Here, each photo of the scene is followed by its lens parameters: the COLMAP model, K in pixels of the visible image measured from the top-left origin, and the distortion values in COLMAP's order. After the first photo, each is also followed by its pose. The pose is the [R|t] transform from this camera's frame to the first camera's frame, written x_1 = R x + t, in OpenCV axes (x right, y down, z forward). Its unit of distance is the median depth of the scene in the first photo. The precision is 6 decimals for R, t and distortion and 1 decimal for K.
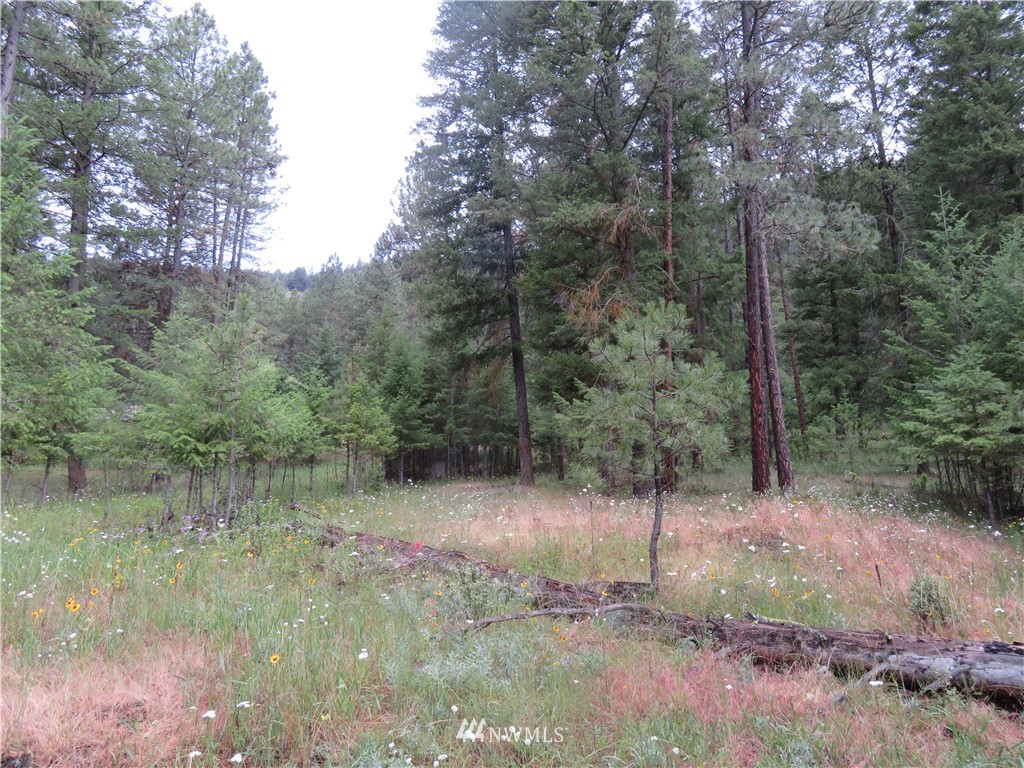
lens RADIAL K [[733.8, 0, 514.9], [0, 733.8, 381.3], [0, 0, 1]] dist [0.005450, -0.003949]
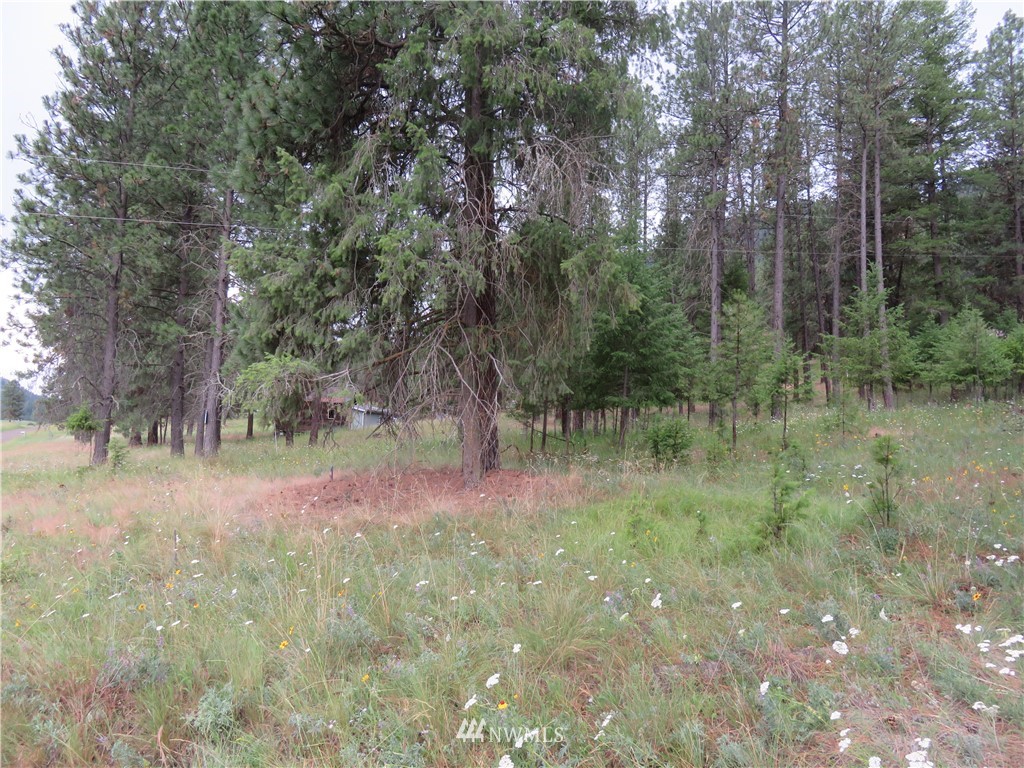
lens RADIAL K [[733.8, 0, 519.3], [0, 733.8, 374.5], [0, 0, 1]] dist [0.005450, -0.003949]
pose [[0.422696, -0.064340, -0.903985, 0.071583], [0.154334, 0.988017, 0.001844, -0.009481], [0.893034, -0.140295, 0.427560, -0.083272]]
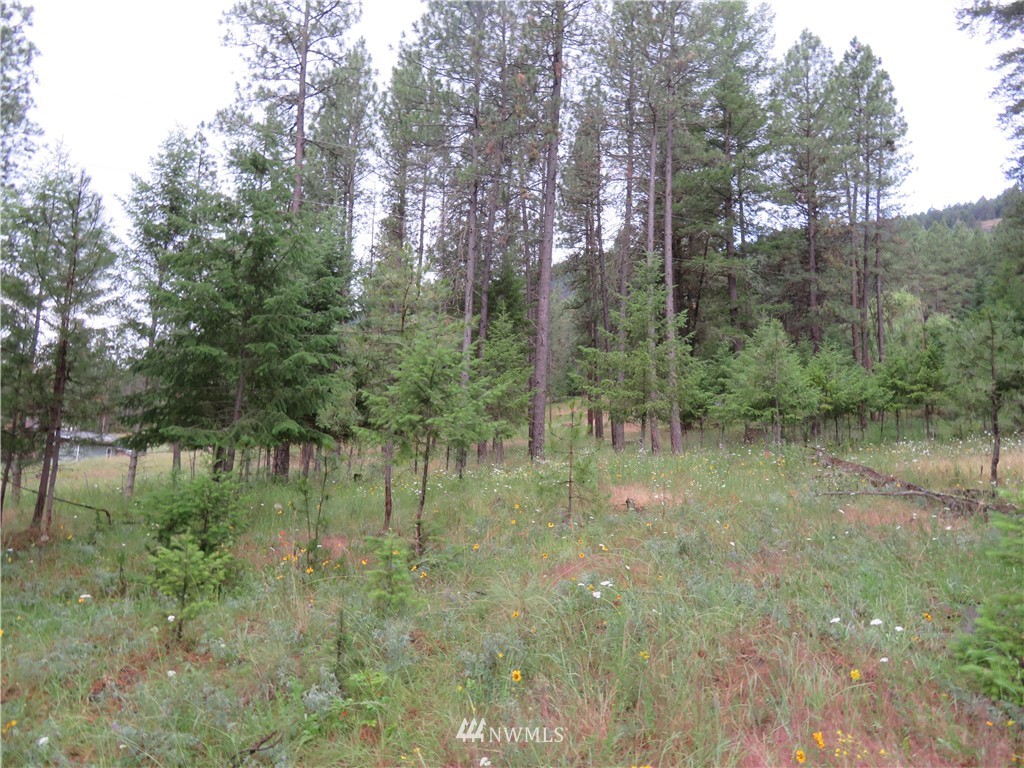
lens RADIAL K [[733.8, 0, 517.2], [0, 733.8, 383.1], [0, 0, 1]] dist [0.005450, -0.003949]
pose [[0.618566, -0.078596, -0.781792, 0.037196], [0.125426, 0.992103, -0.000501, -0.003216], [0.775658, -0.097747, 0.623539, -0.033162]]
